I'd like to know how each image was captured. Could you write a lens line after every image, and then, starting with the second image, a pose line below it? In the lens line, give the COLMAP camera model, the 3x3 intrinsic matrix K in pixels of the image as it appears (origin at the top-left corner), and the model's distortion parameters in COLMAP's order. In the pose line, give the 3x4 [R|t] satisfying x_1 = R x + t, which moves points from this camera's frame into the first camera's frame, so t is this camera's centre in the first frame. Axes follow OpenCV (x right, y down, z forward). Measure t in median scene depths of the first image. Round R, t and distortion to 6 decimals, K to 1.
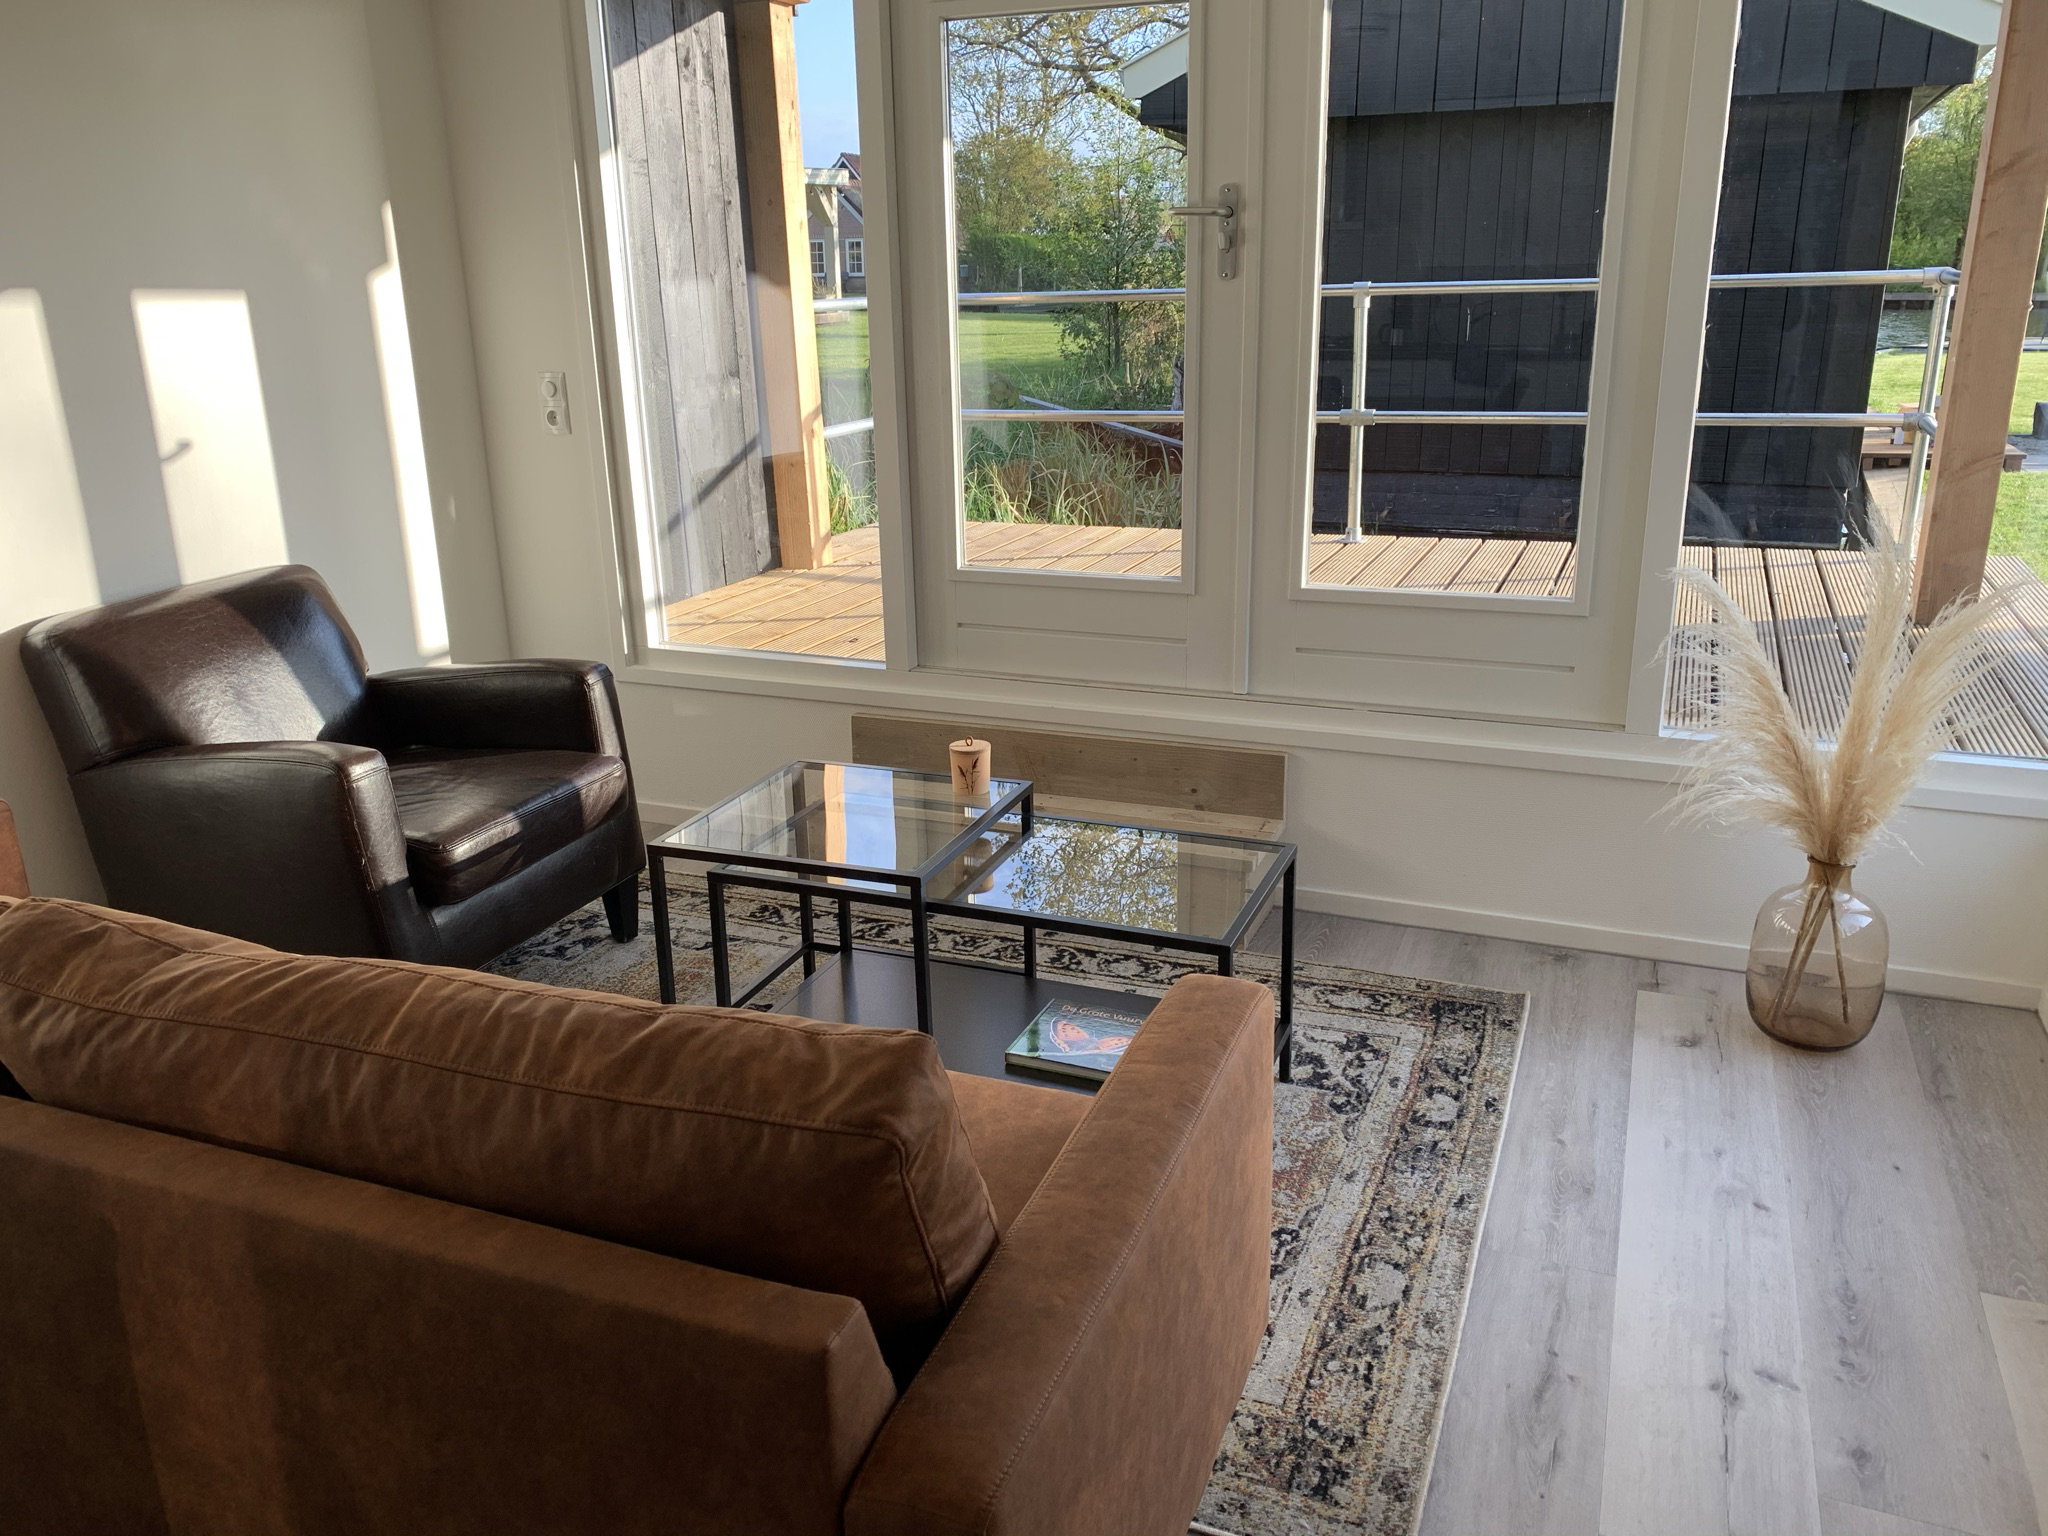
lens RADIAL K [[1567.6, 0, 1019.6], [0, 1567.6, 765.5], [0, 0, 1]] dist [0.111345, -0.205555]
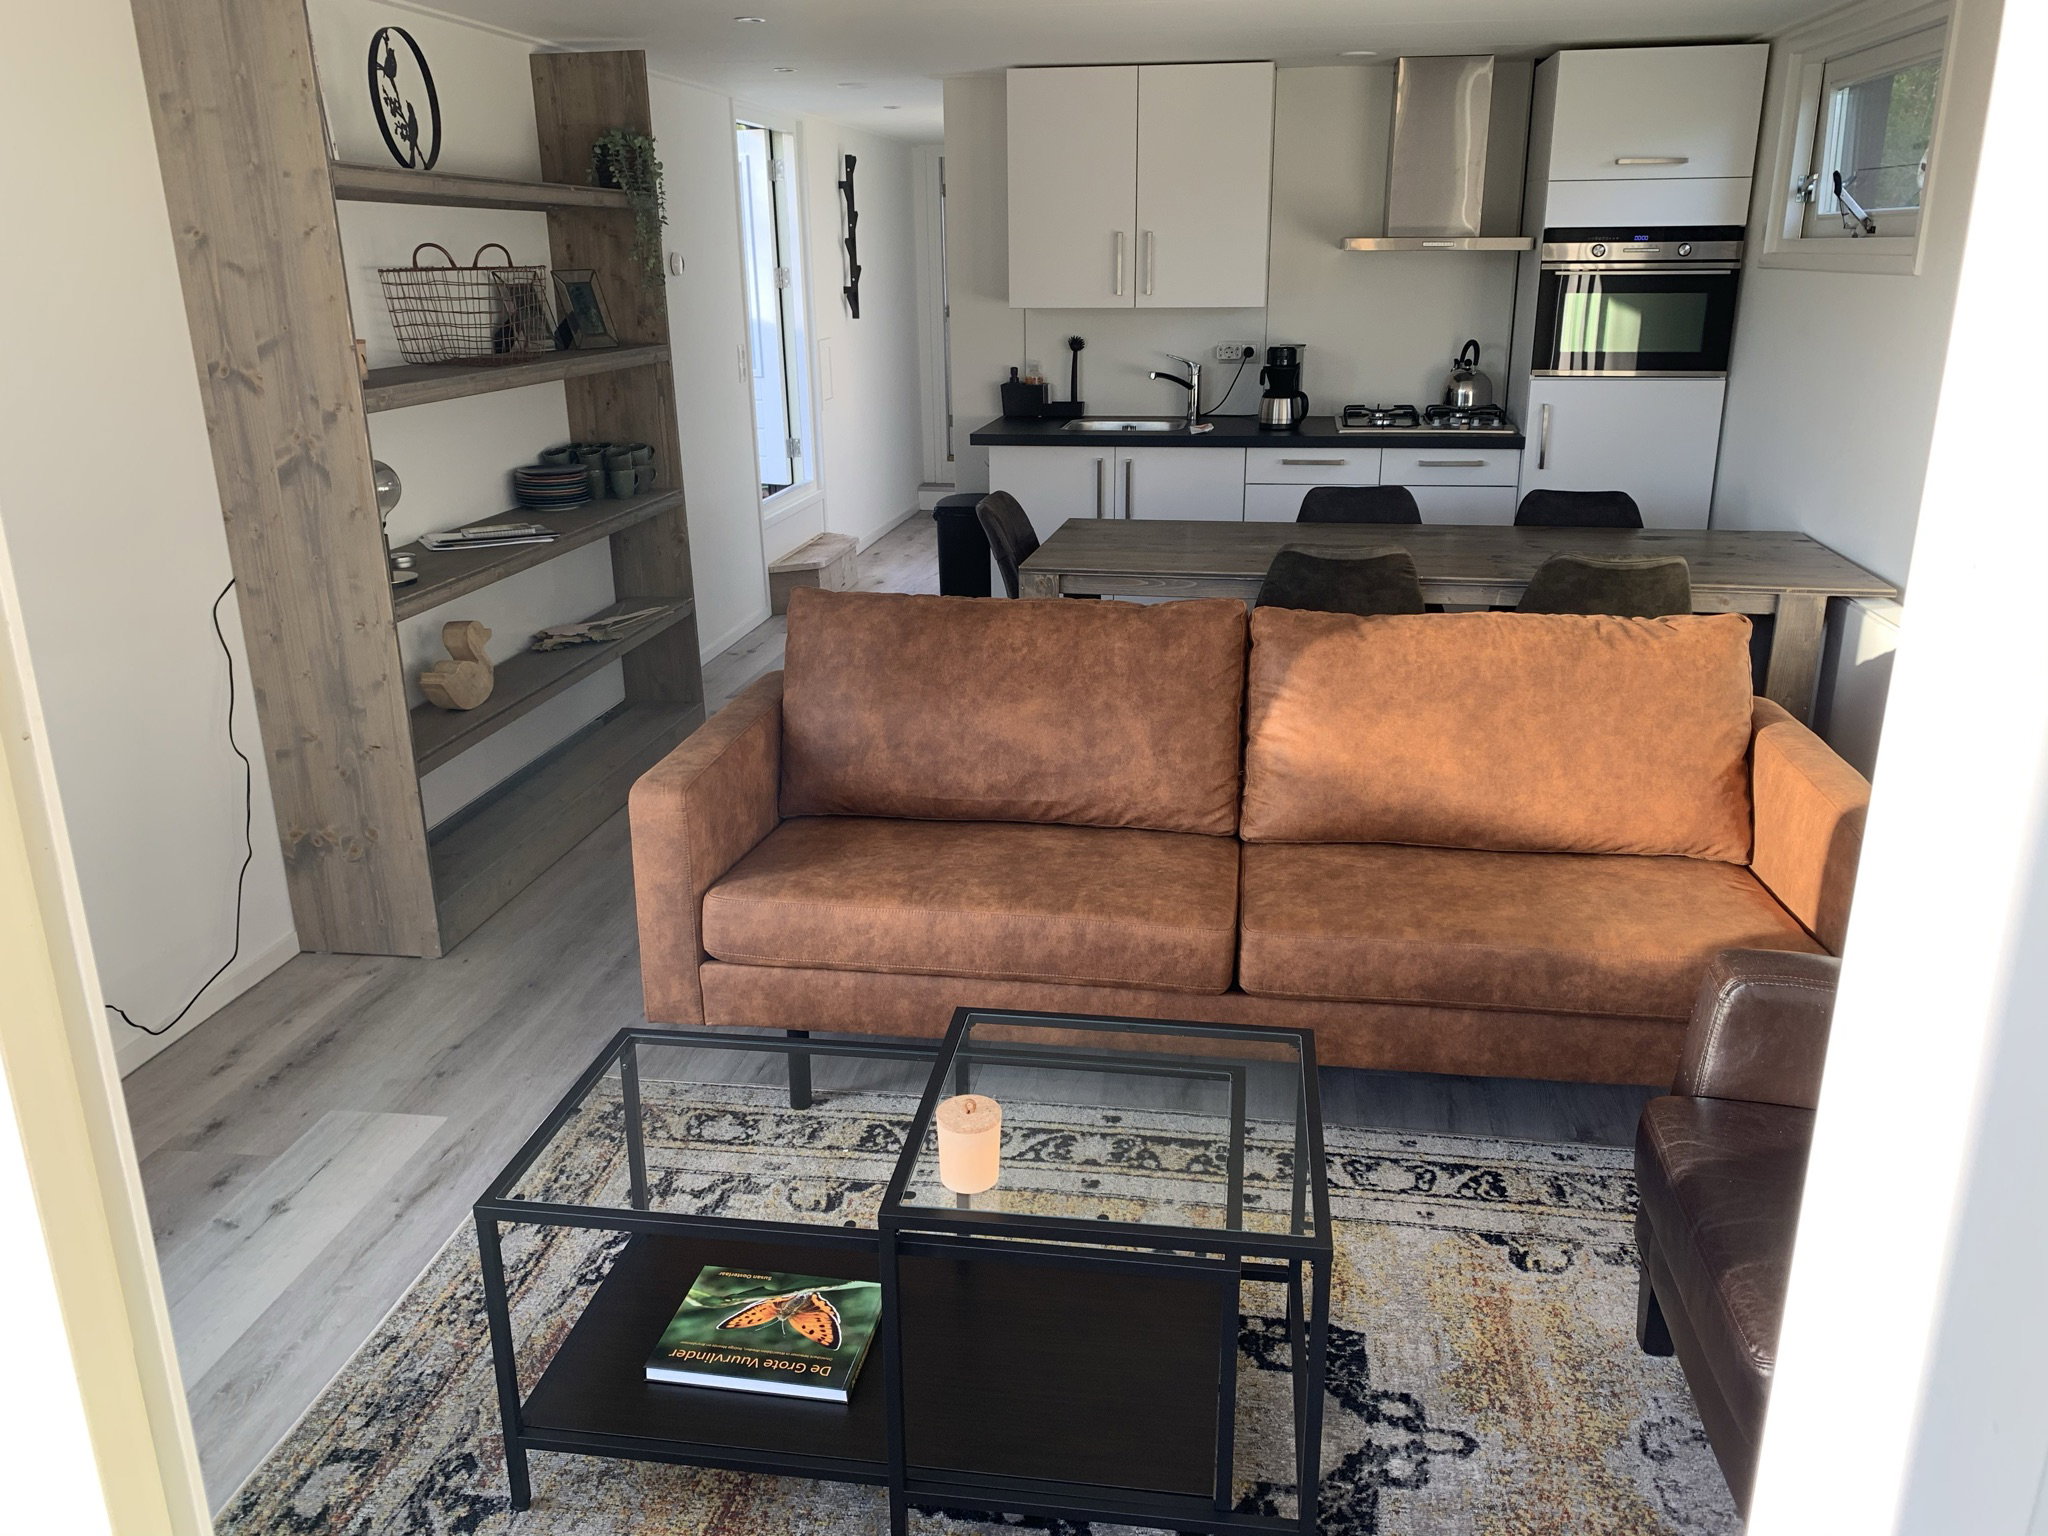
lens RADIAL K [[1567.6, 0, 1019.6], [0, 1567.6, 765.5], [0, 0, 1]] dist [0.111345, -0.205555]
pose [[-0.972695, 0.100846, -0.209031, 0.070908], [-0.040850, 0.812209, 0.581935, -0.528413], [0.228463, 0.574584, -0.785912, 1.518625]]
